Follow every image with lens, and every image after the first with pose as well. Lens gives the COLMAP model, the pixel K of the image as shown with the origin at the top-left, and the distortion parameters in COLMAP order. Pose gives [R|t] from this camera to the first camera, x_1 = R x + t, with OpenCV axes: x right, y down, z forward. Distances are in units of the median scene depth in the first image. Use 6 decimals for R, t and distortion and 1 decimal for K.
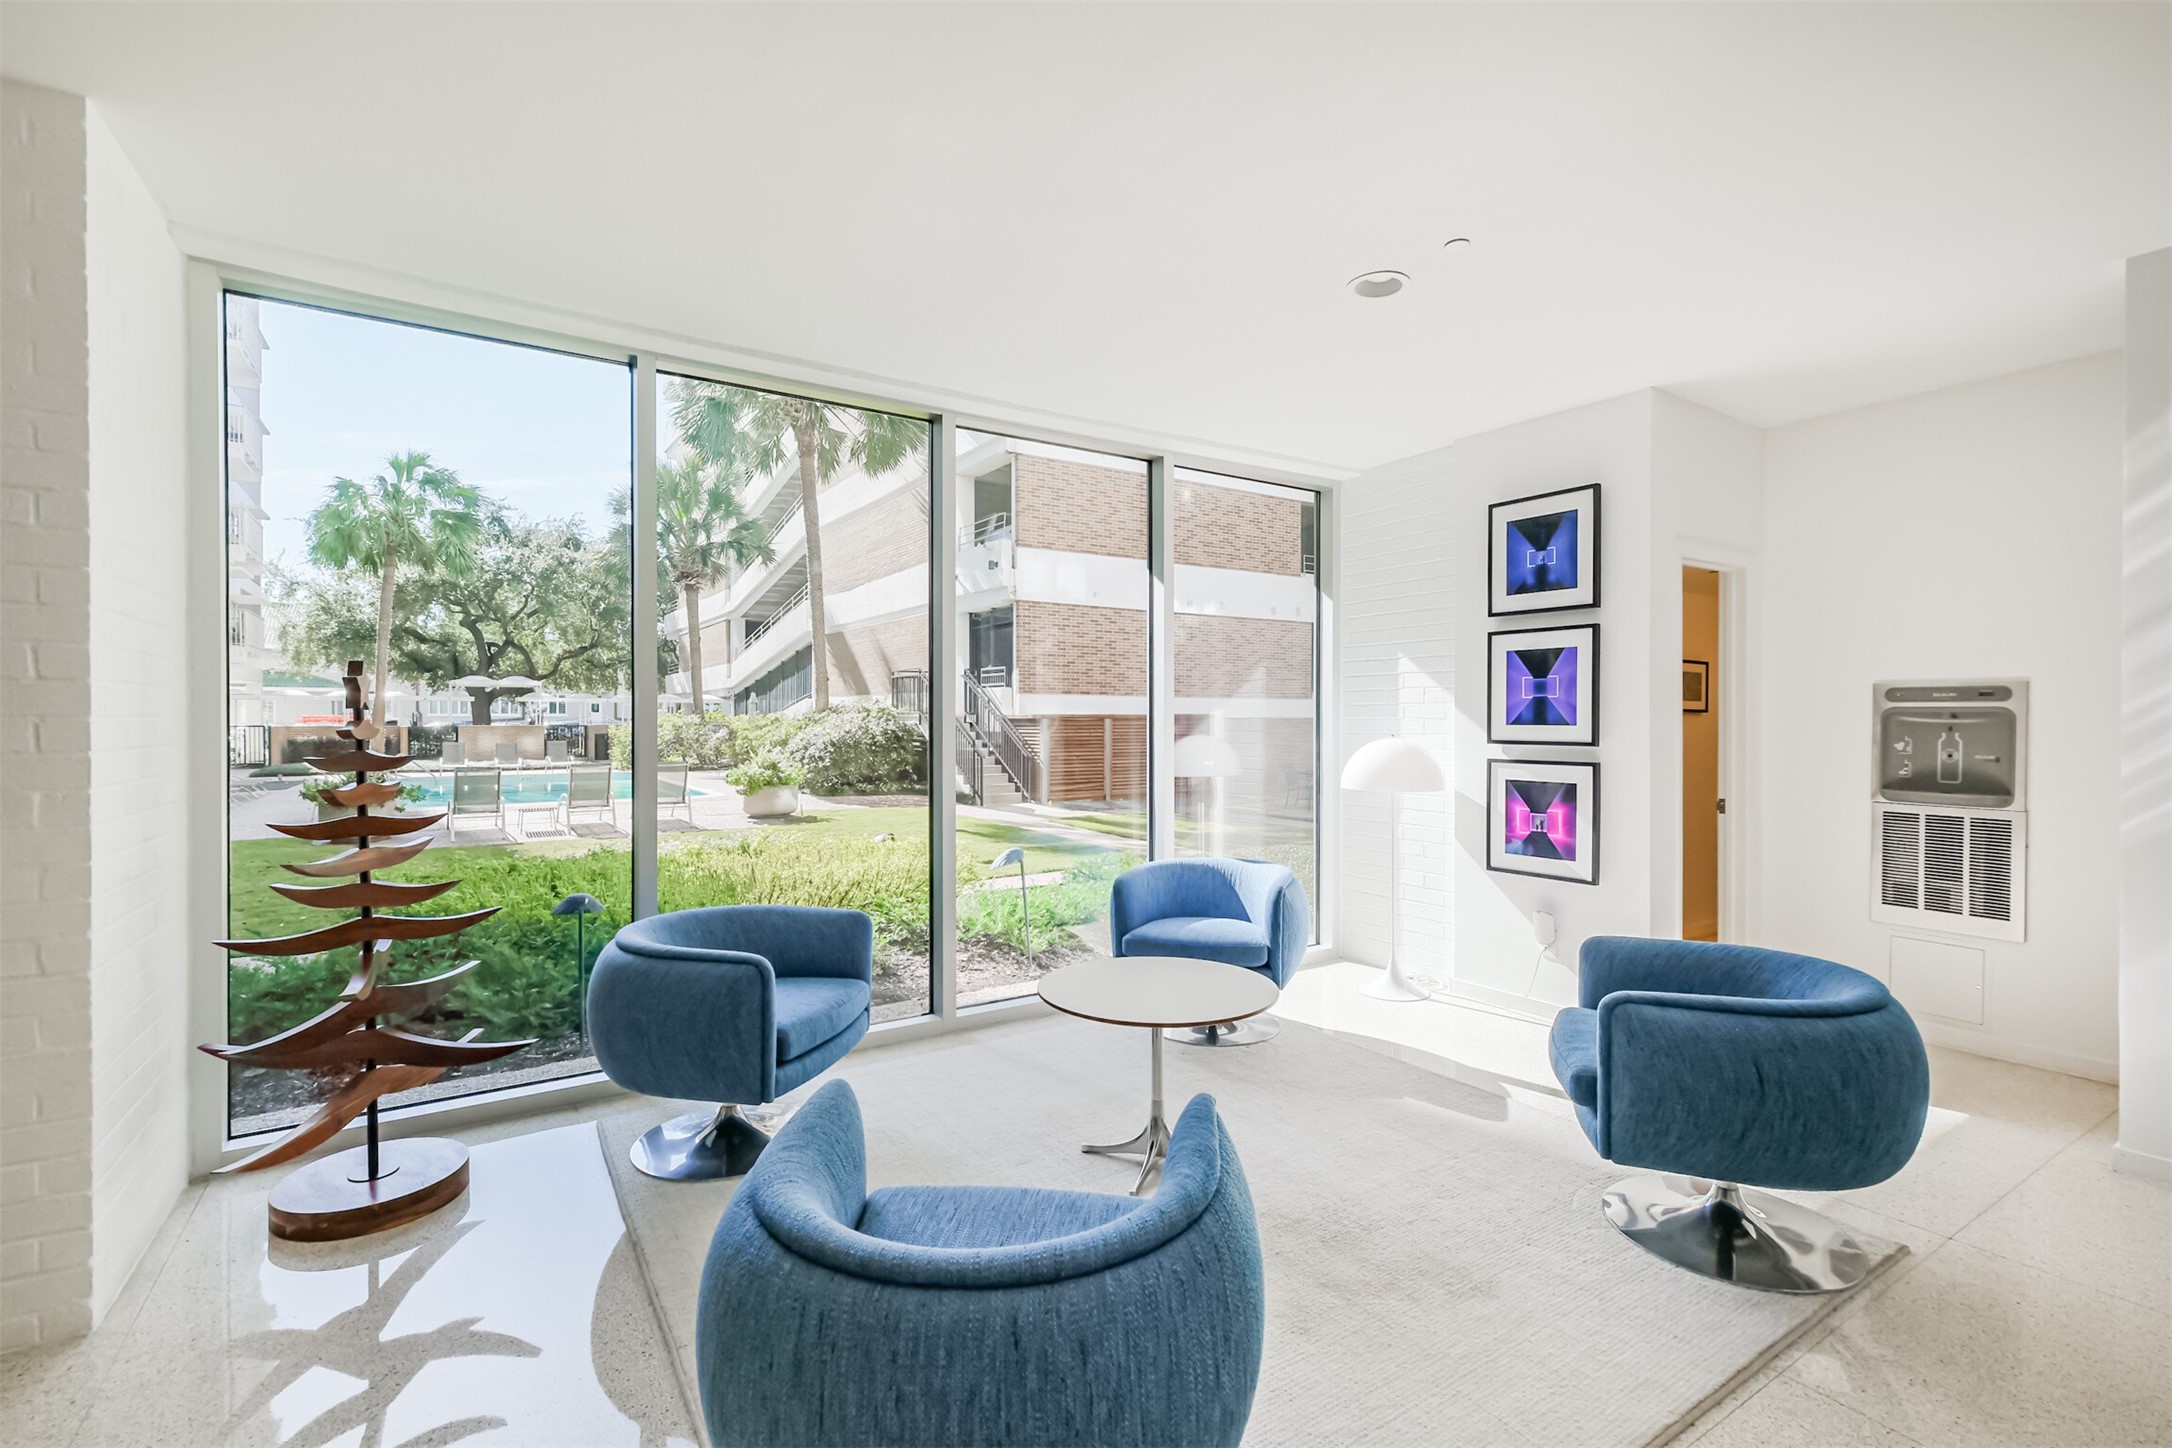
lens RADIAL K [[962.7, 0, 1094.6], [0, 962.7, 726.5], [0, 0, 1]] dist [-0.003308, -0.000824]
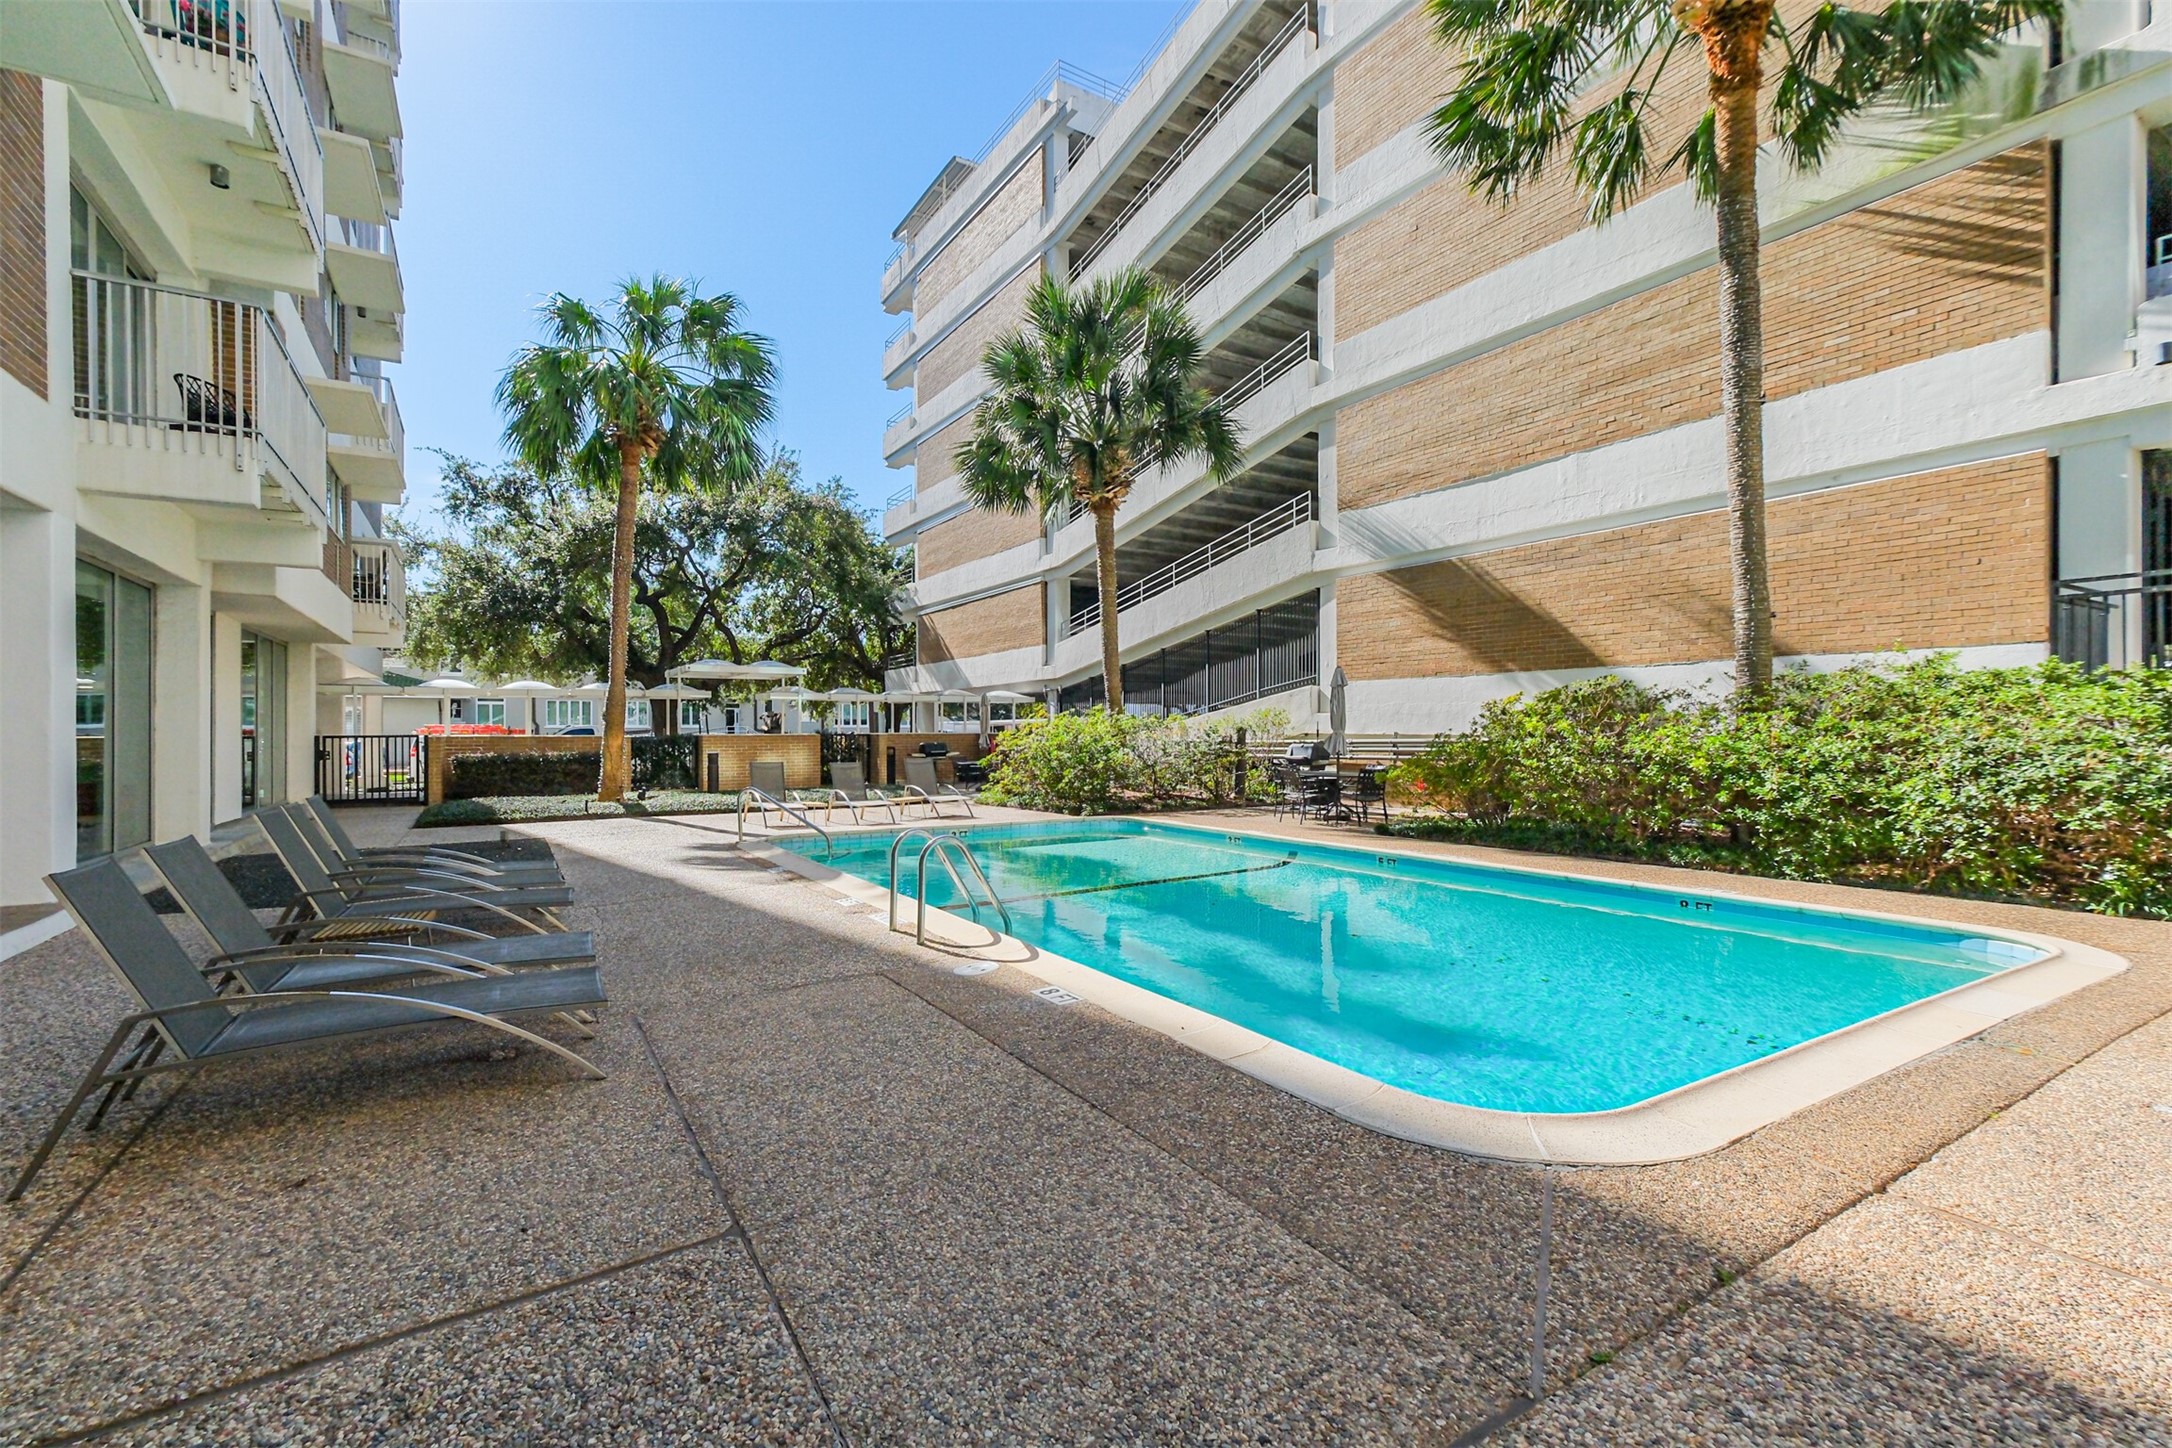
lens RADIAL K [[962.7, 0, 1076.6], [0, 962.7, 727.2], [0, 0, 1]] dist [-0.003308, -0.000824]
pose [[0.999078, -0.007395, -0.042289, -0.405242], [0.006417, 0.999710, -0.023210, 0.010417], [0.042449, 0.022917, 0.998836, 0.394977]]
